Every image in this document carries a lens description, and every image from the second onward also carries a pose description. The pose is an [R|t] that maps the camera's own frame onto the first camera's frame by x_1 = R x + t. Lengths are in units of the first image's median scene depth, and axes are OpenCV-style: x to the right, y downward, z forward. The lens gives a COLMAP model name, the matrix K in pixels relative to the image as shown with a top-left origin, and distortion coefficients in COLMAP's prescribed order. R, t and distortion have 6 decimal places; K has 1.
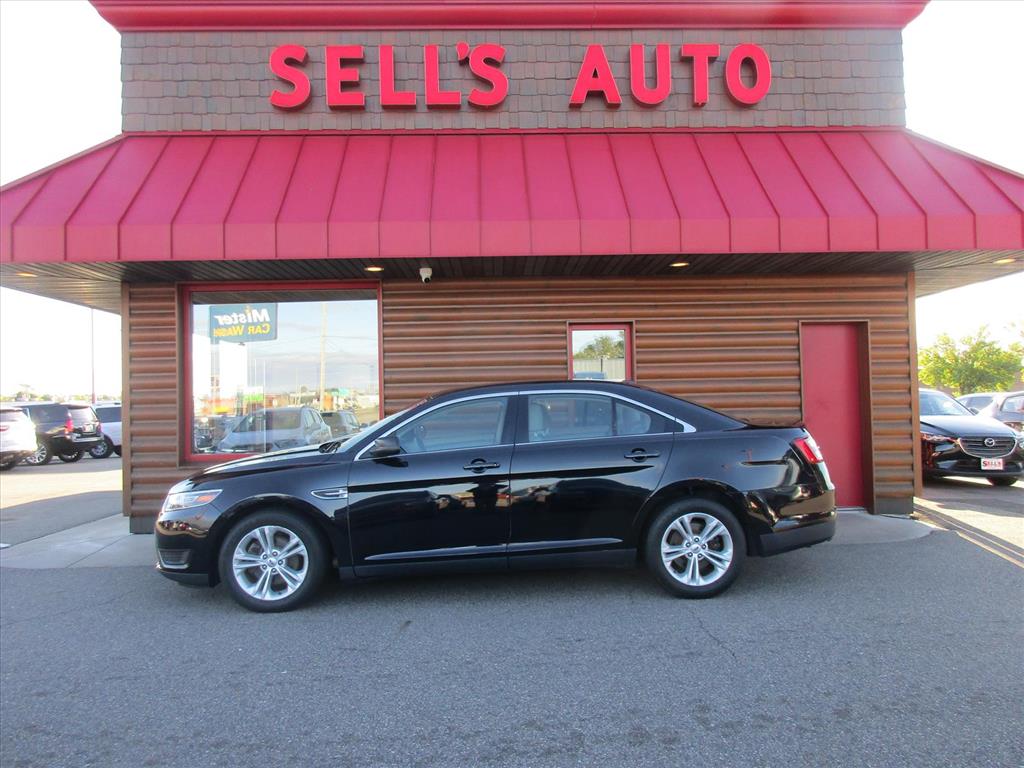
lens RADIAL K [[786.5, 0, 513.7], [0, 786.5, 383.9], [0, 0, 1]] dist [0.005898, -0.004587]
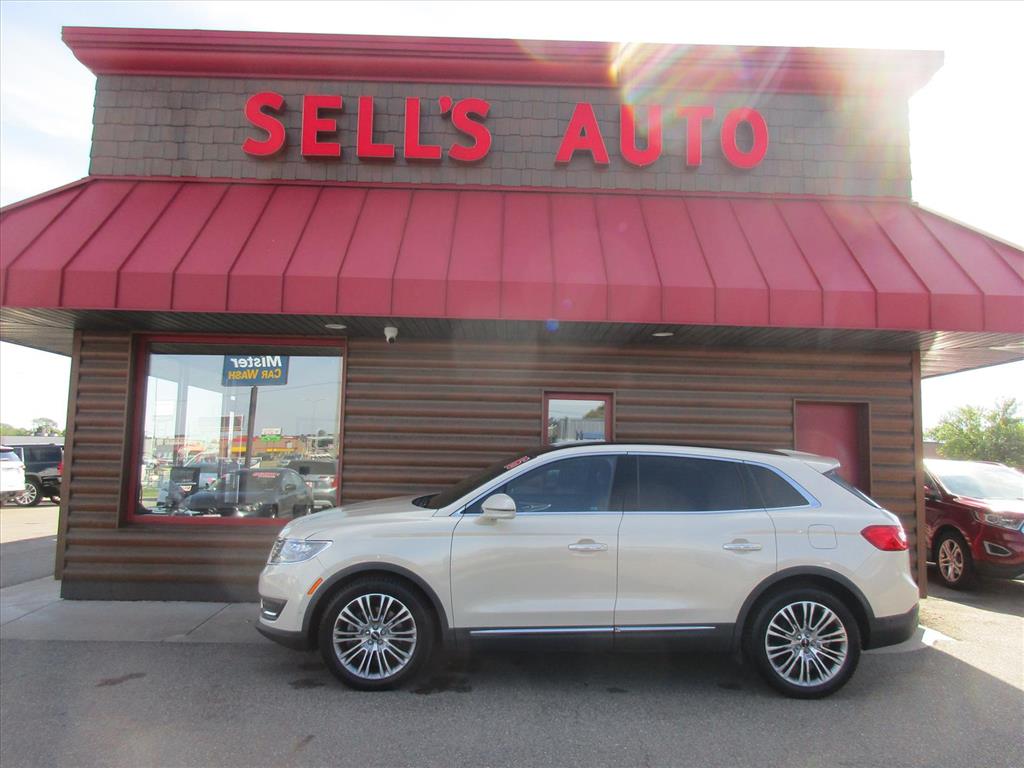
lens RADIAL K [[785.6, 0, 514.5], [0, 785.6, 381.2], [0, 0, 1]] dist [-0.000832, 0.002293]
pose [[0.998809, 0.041538, -0.025587, 0.089174], [-0.043301, 0.996414, -0.072694, -0.031290], [0.022476, 0.073716, 0.997026, 0.107502]]
